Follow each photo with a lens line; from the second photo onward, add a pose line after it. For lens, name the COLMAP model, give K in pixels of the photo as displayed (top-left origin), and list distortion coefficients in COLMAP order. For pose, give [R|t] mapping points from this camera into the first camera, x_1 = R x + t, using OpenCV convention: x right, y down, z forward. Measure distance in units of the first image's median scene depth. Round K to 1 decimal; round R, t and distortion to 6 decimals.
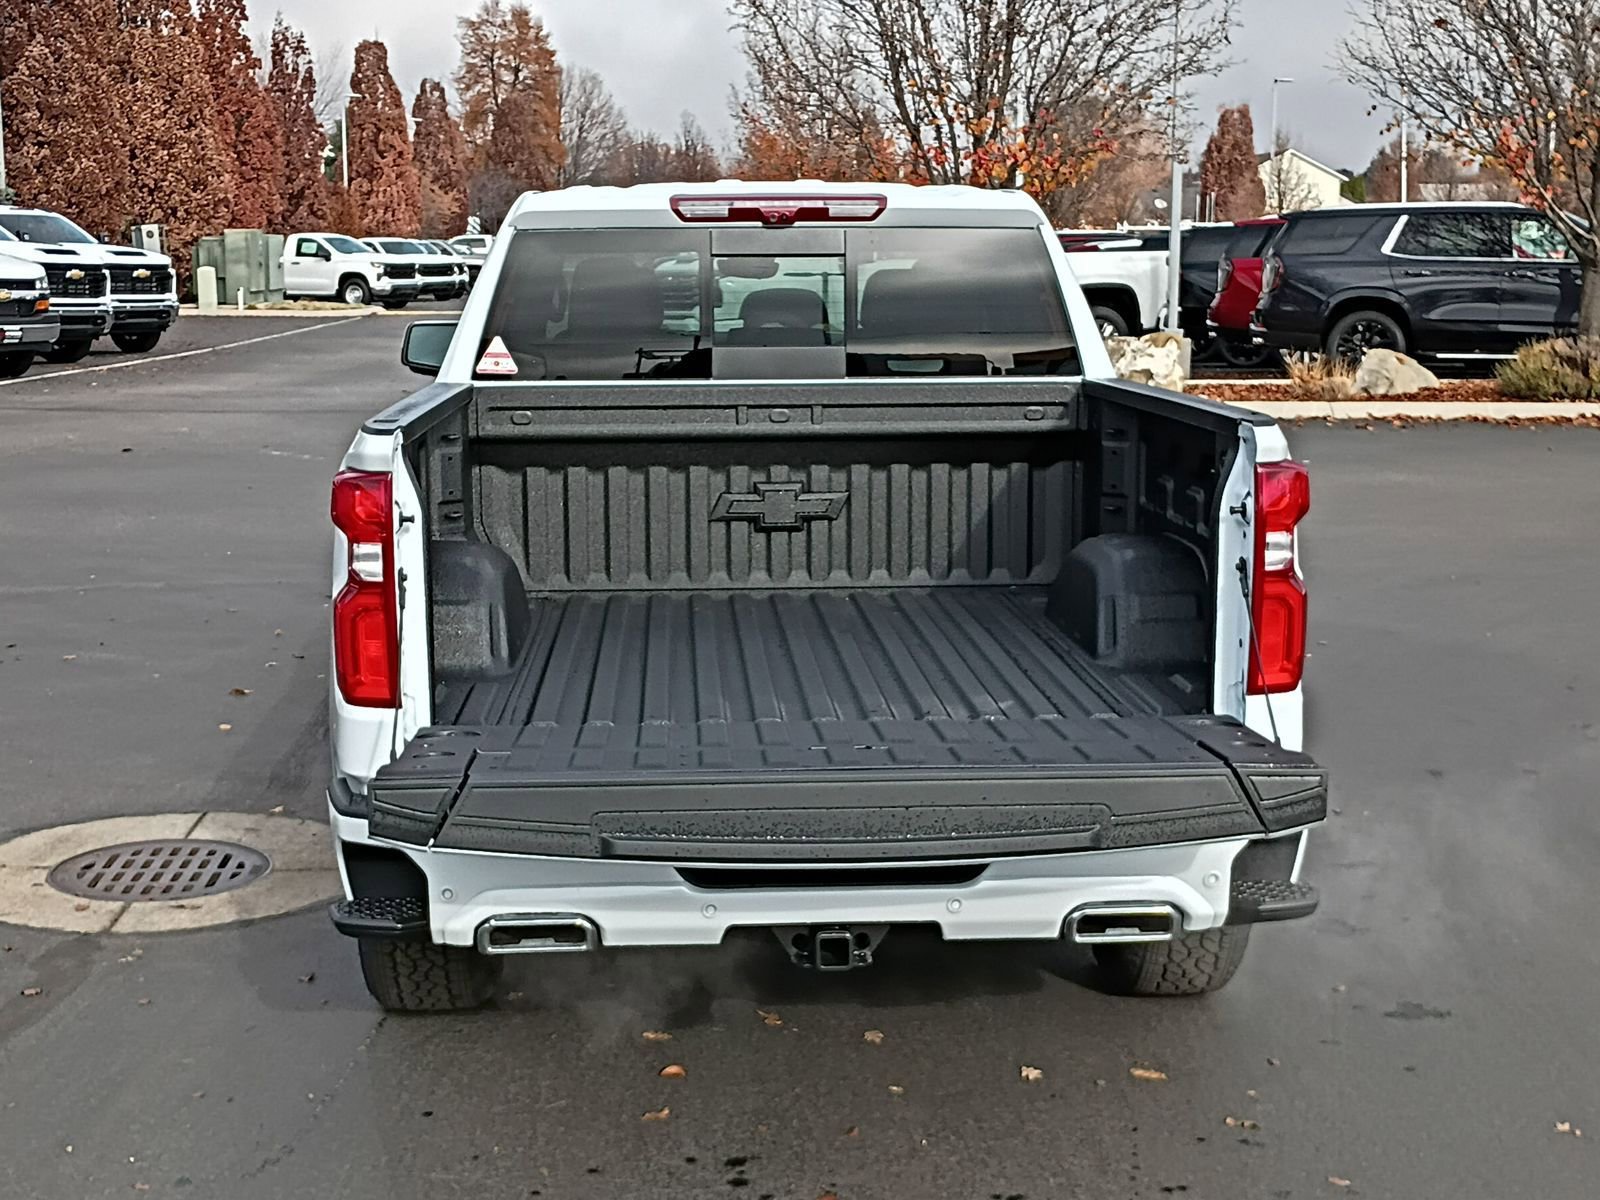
lens RADIAL K [[2283.1, 0, 804.2], [0, 2283.1, 561.5], [0, 0, 1]] dist [0.031870, 0.053517]
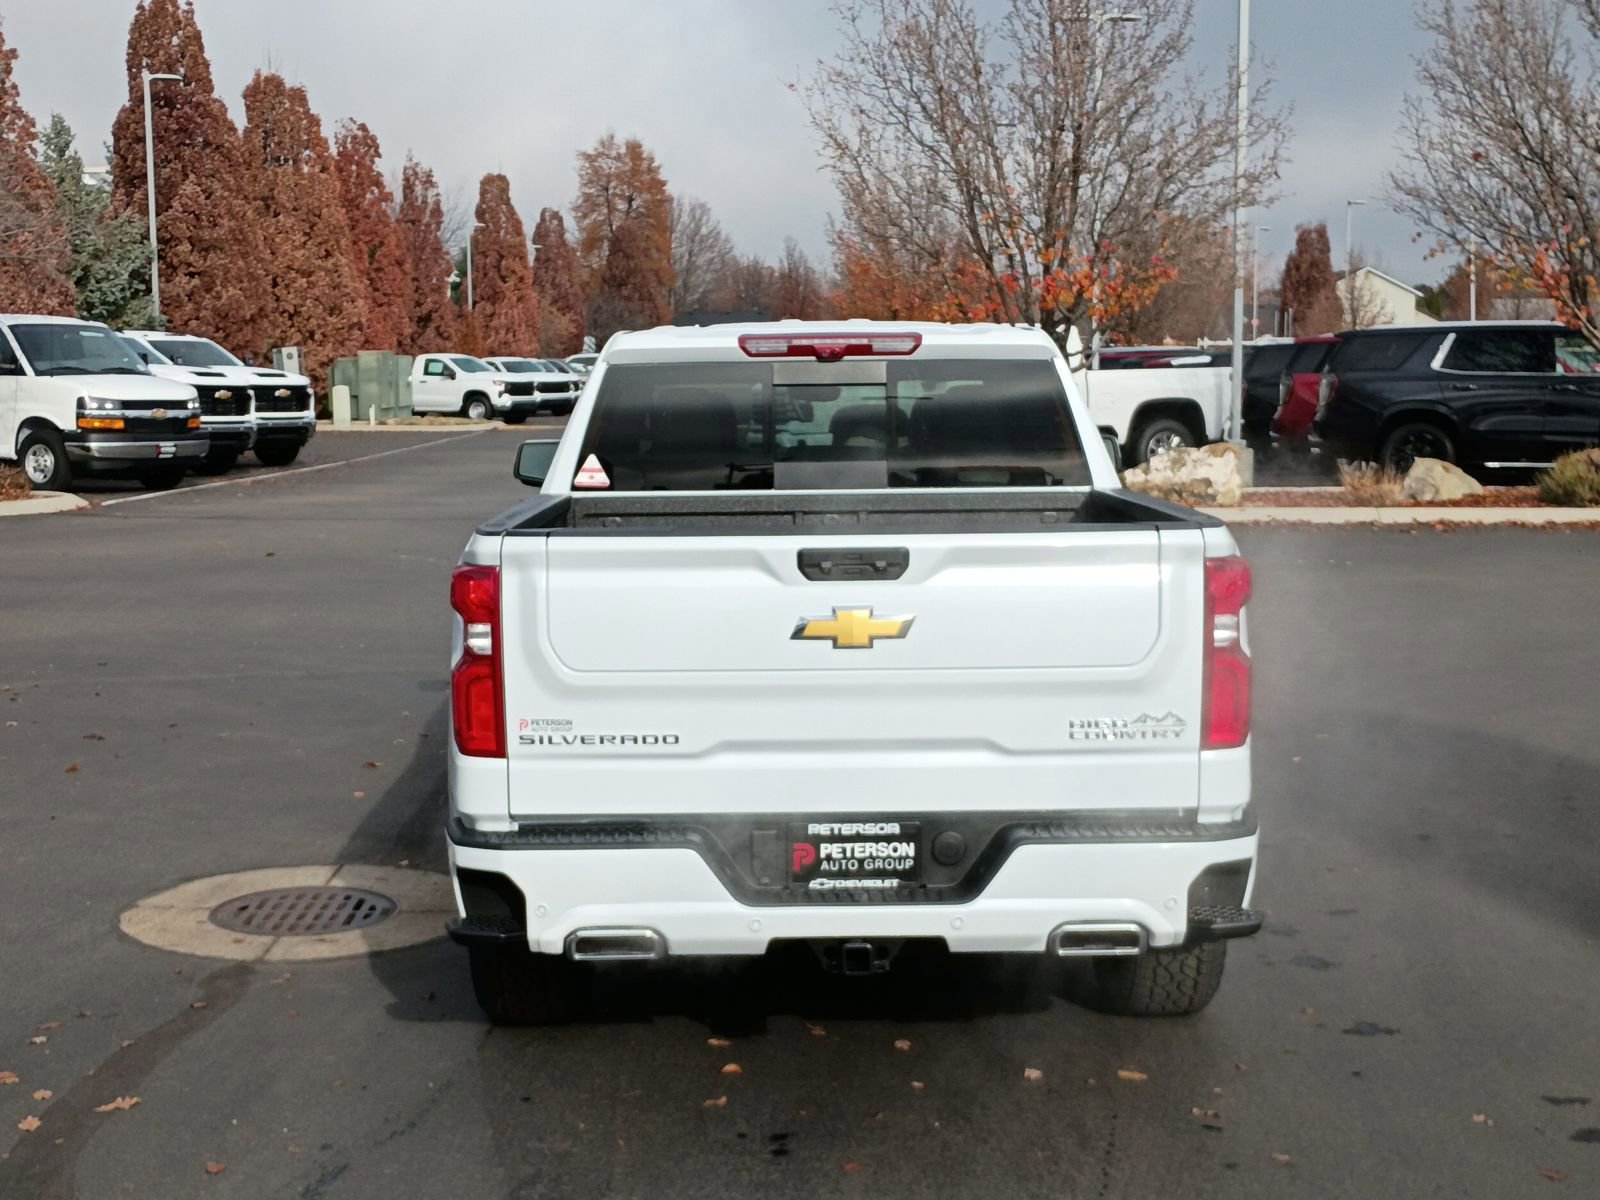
lens RADIAL K [[2185.9, 0, 804.7], [0, 2185.9, 569.1], [0, 0, 1]] dist [0.040386, 0.005072]
pose [[0.998975, -0.001455, -0.045246, 0.007815], [-0.000468, 0.999098, -0.042456, 0.002565], [0.045267, 0.042434, 0.998073, -0.035496]]
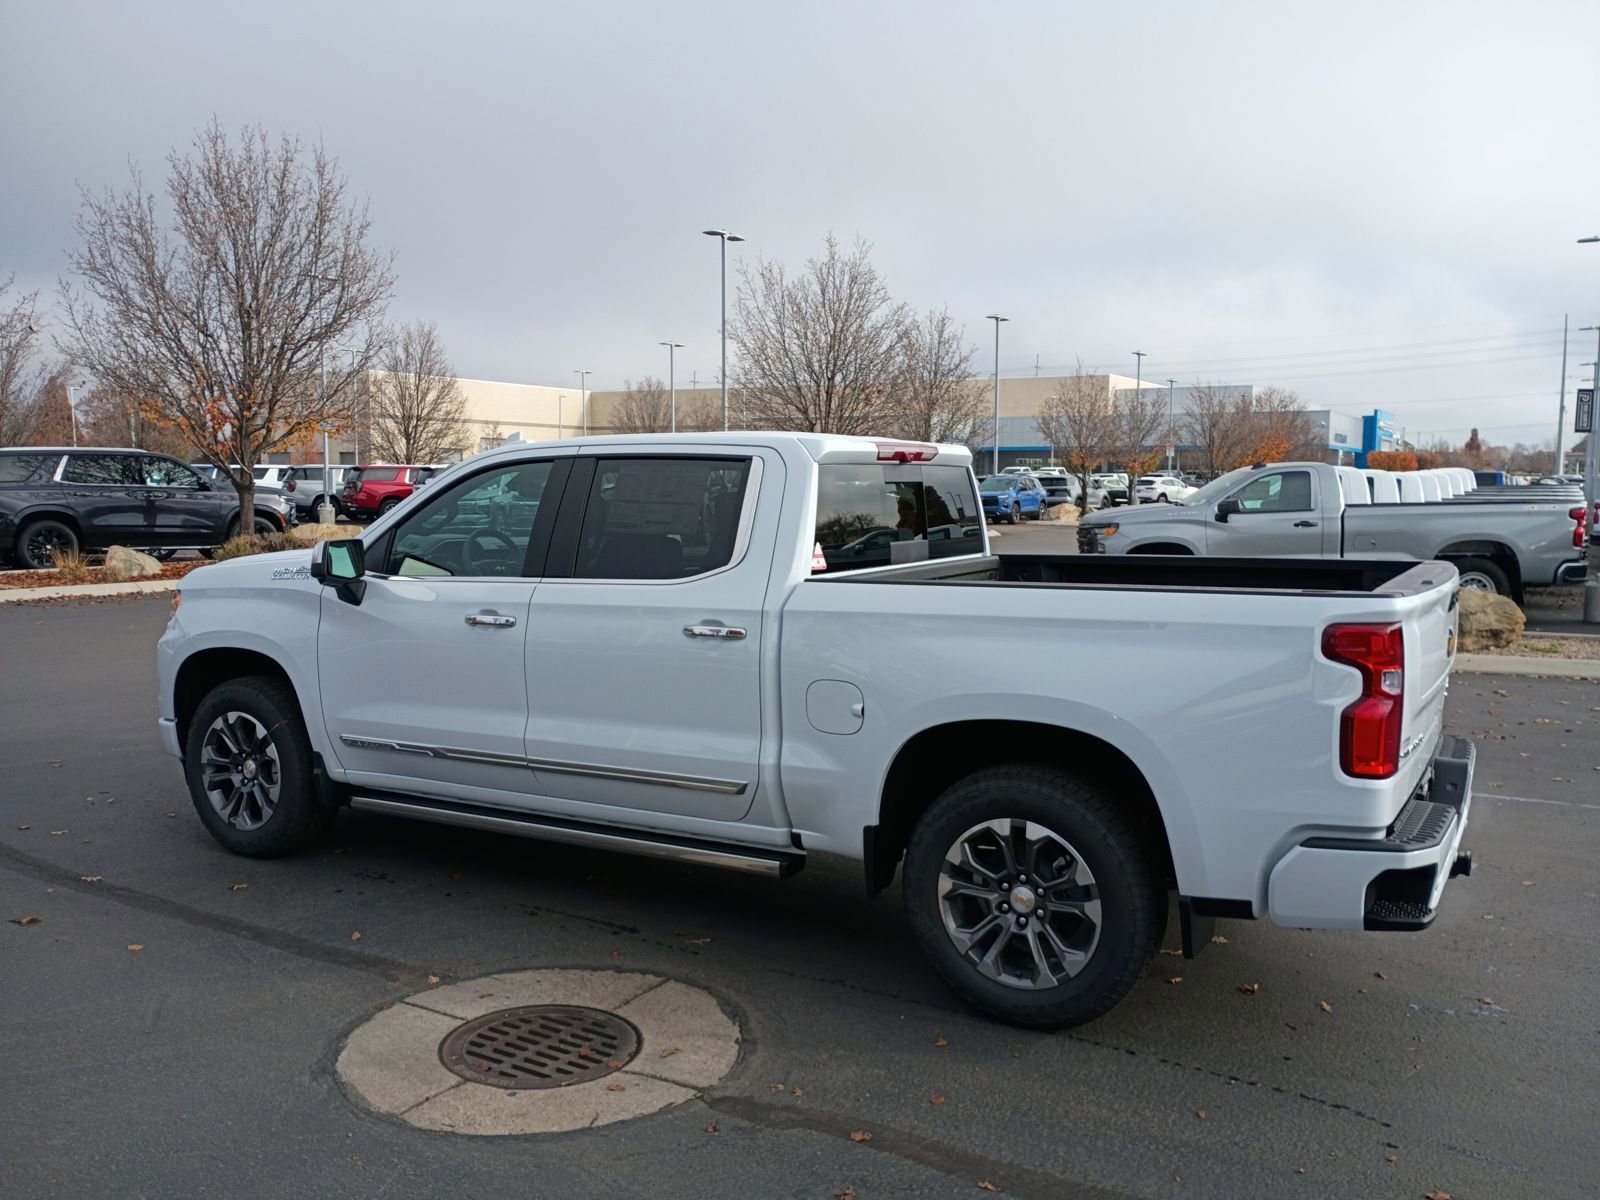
lens RADIAL K [[1287.4, 0, 835.5], [0, 1287.4, 598.3], [0, 0, 1]] dist [0.031376, -0.002182]
pose [[0.534095, -0.073281, 0.842243, -0.228234], [0.110945, 0.993696, 0.016104, -0.022606], [-0.838113, 0.084841, 0.538858, 0.172312]]
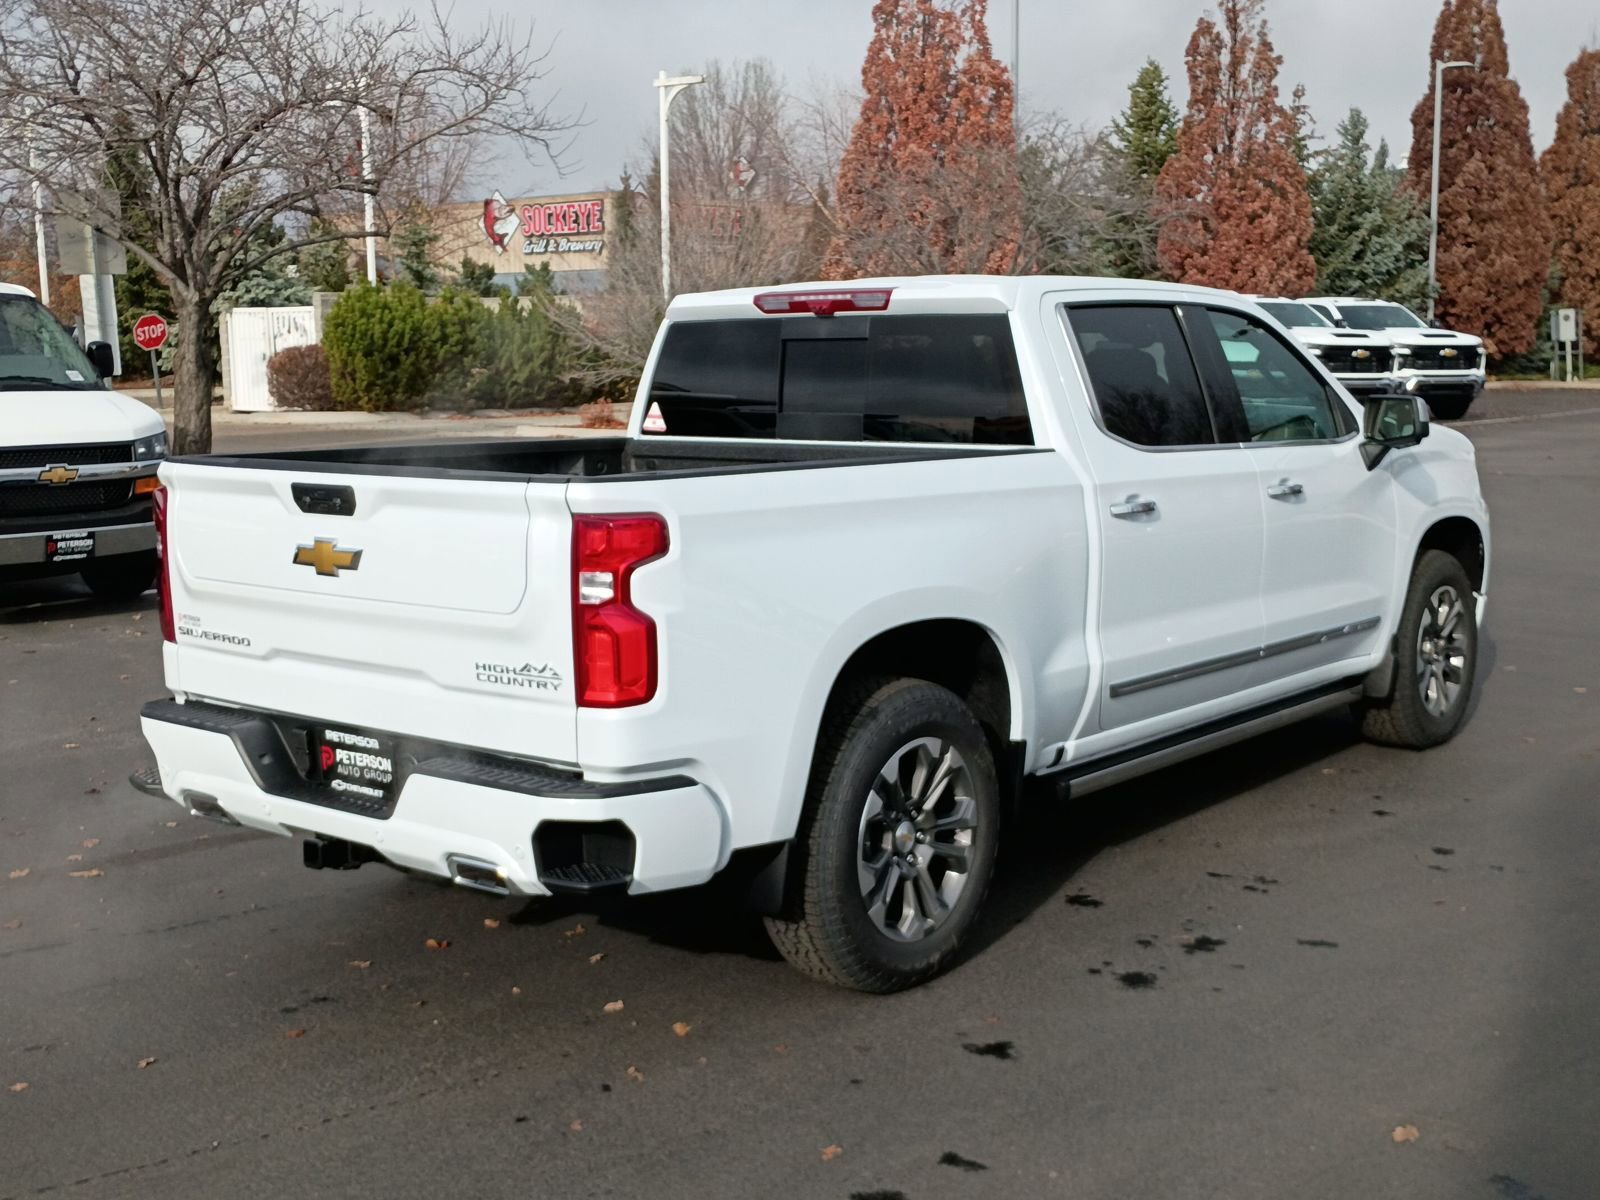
lens RADIAL K [[1905.9, 0, 803.1], [0, 1905.9, 574.2], [0, 0, 1]] dist [0.054234, 0.023507]
pose [[0.742403, 0.076515, -0.665570, 0.198999], [-0.083120, 0.996301, 0.021821, -0.008924], [0.664777, 0.039122, 0.746016, 0.069481]]
